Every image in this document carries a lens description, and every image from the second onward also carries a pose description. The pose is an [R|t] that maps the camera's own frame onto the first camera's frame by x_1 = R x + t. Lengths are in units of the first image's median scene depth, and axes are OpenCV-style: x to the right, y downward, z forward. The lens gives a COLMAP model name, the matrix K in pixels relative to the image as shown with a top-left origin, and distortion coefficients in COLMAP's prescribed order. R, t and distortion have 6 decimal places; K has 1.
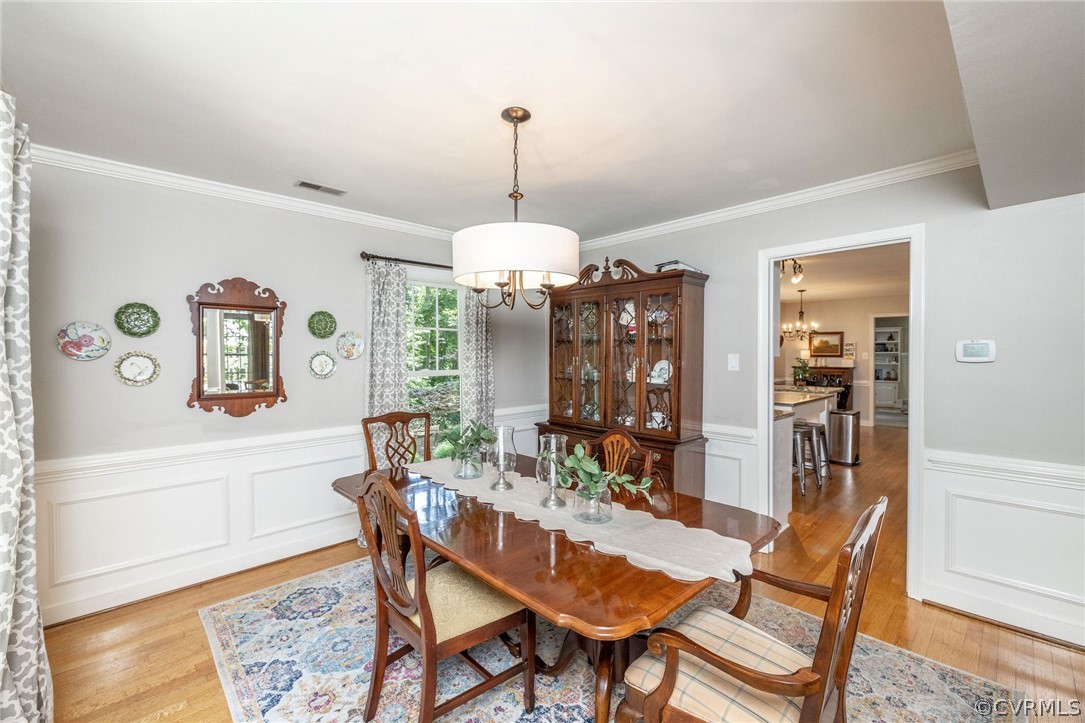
lens RADIAL K [[455.0, 0, 537.5], [0, 455.0, 359.2], [0, 0, 1]] dist [-0.000324, 0.000039]
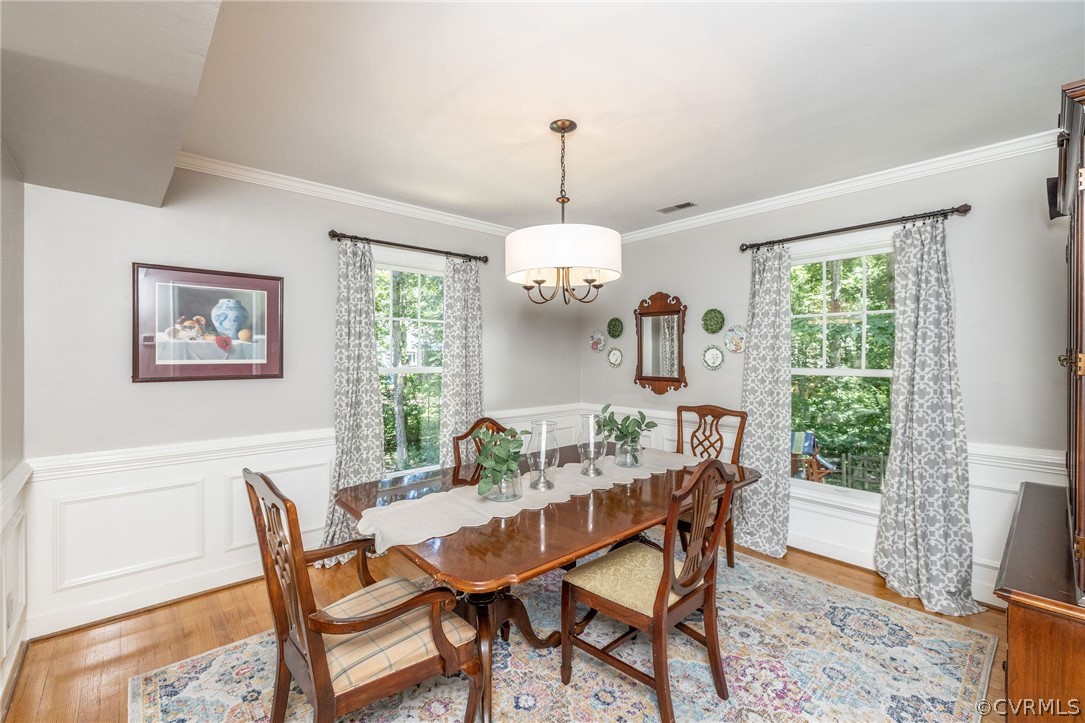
lens RADIAL K [[455.0, 0, 537.6], [0, 455.0, 358.7], [0, 0, 1]] dist [-0.000324, 0.000039]
pose [[-0.009296, 0.016226, -0.999825, 0.694172], [-0.010975, 0.999806, 0.016328, 0.001750], [0.999897, 0.011125, -0.009116, 0.637316]]
